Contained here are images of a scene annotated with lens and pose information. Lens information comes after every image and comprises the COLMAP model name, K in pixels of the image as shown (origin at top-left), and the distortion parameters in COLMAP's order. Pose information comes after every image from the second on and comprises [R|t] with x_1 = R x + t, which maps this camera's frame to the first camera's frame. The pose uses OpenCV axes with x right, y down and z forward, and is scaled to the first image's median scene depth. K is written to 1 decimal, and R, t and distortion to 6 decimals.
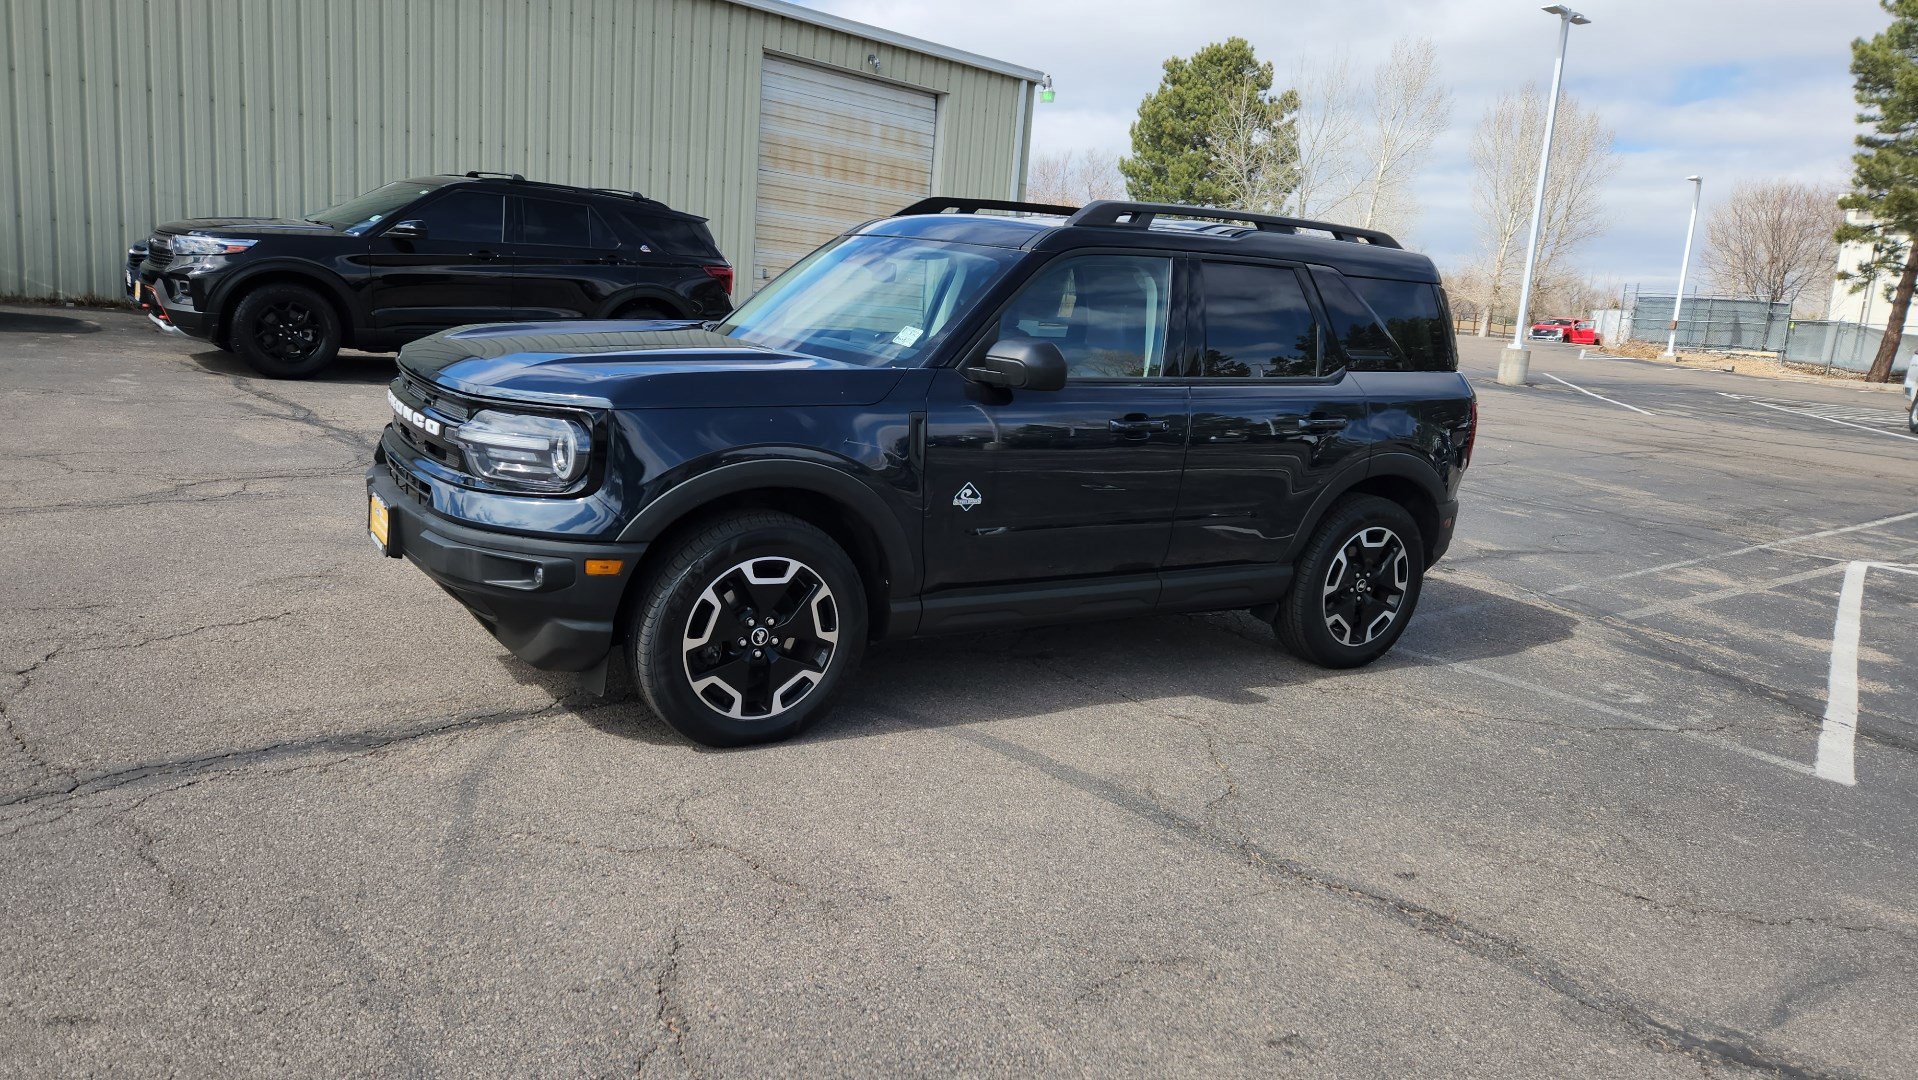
lens RADIAL K [[1278.3, 0, 931.8], [0, 1278.3, 529.4], [0, 0, 1]] dist [0.069724, -0.051702]
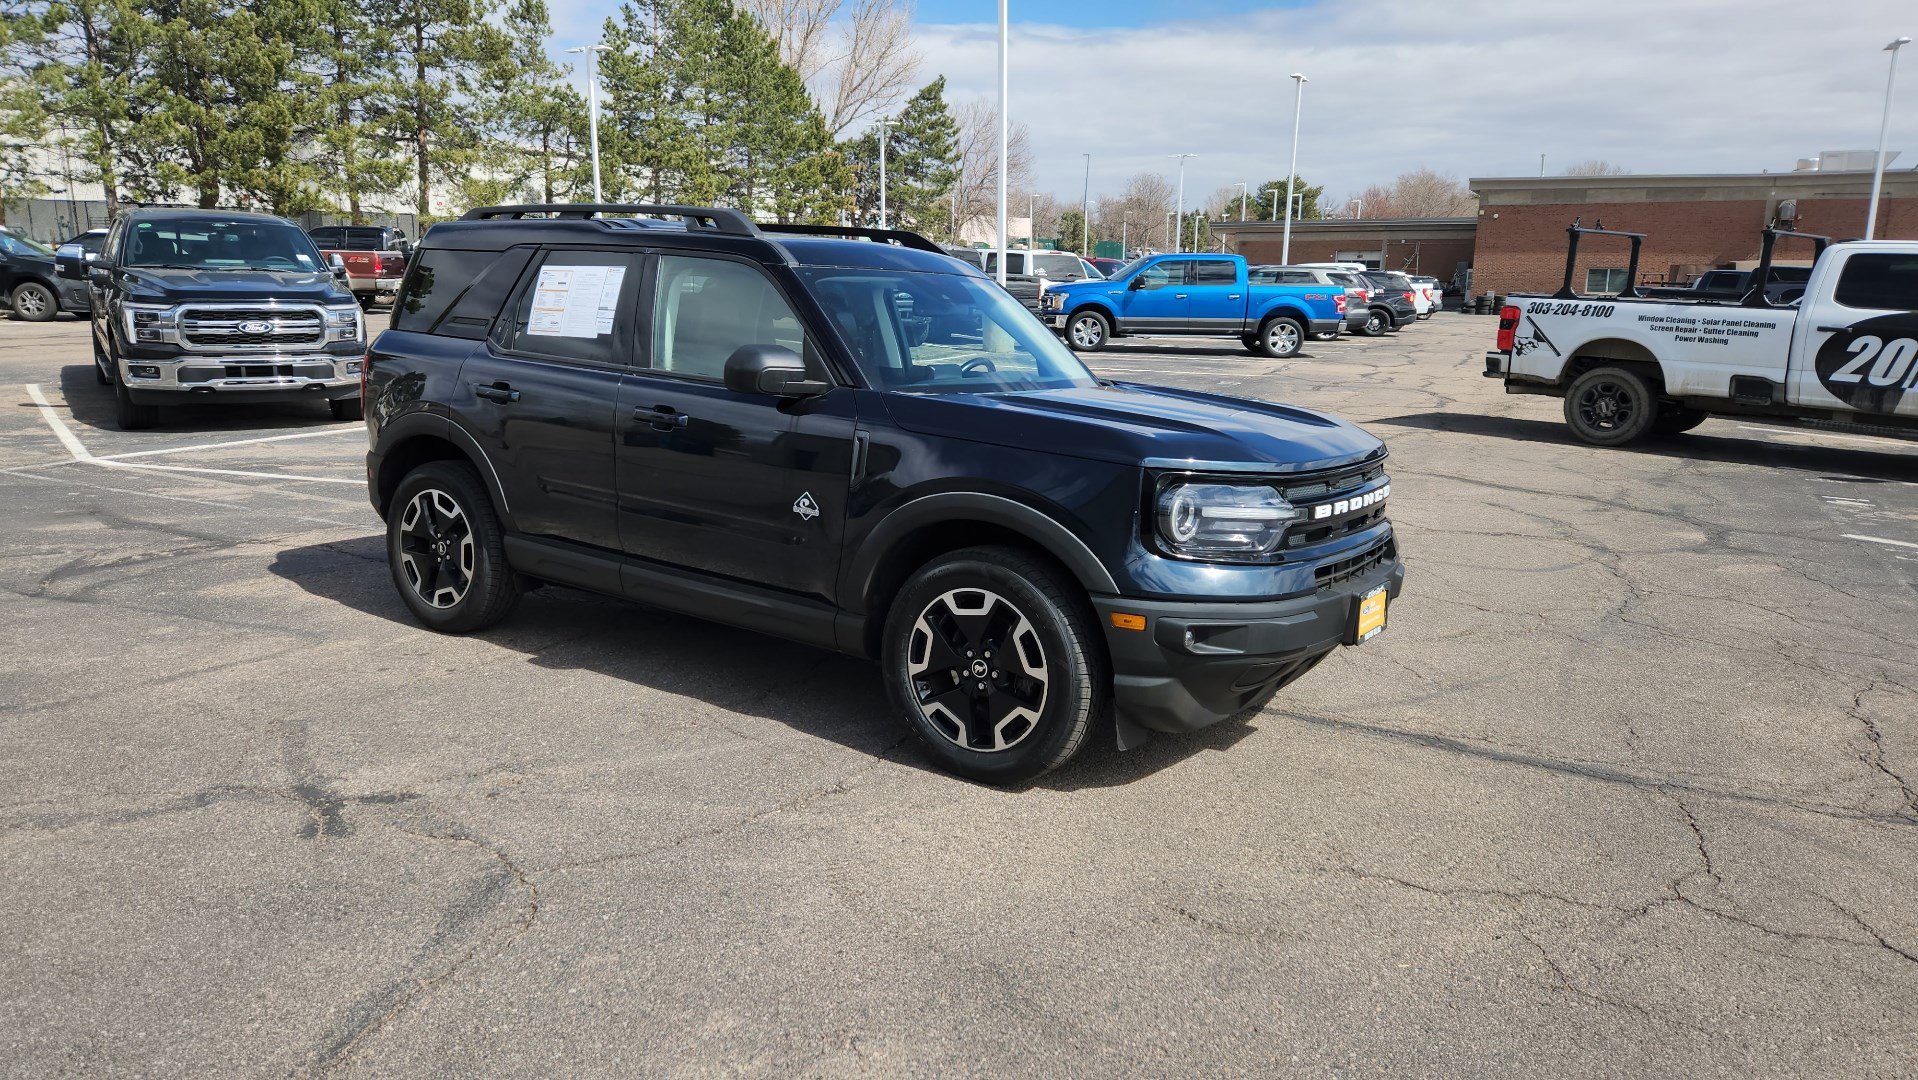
lens RADIAL K [[1275.1, 0, 925.3], [0, 1275.1, 519.8], [0, 0, 1]] dist [0.073719, -0.058580]
pose [[-0.380665, -0.258150, 0.887949, -0.954827], [0.114084, 0.939796, 0.322131, -0.358743], [-0.917649, 0.223925, -0.328296, 1.335929]]
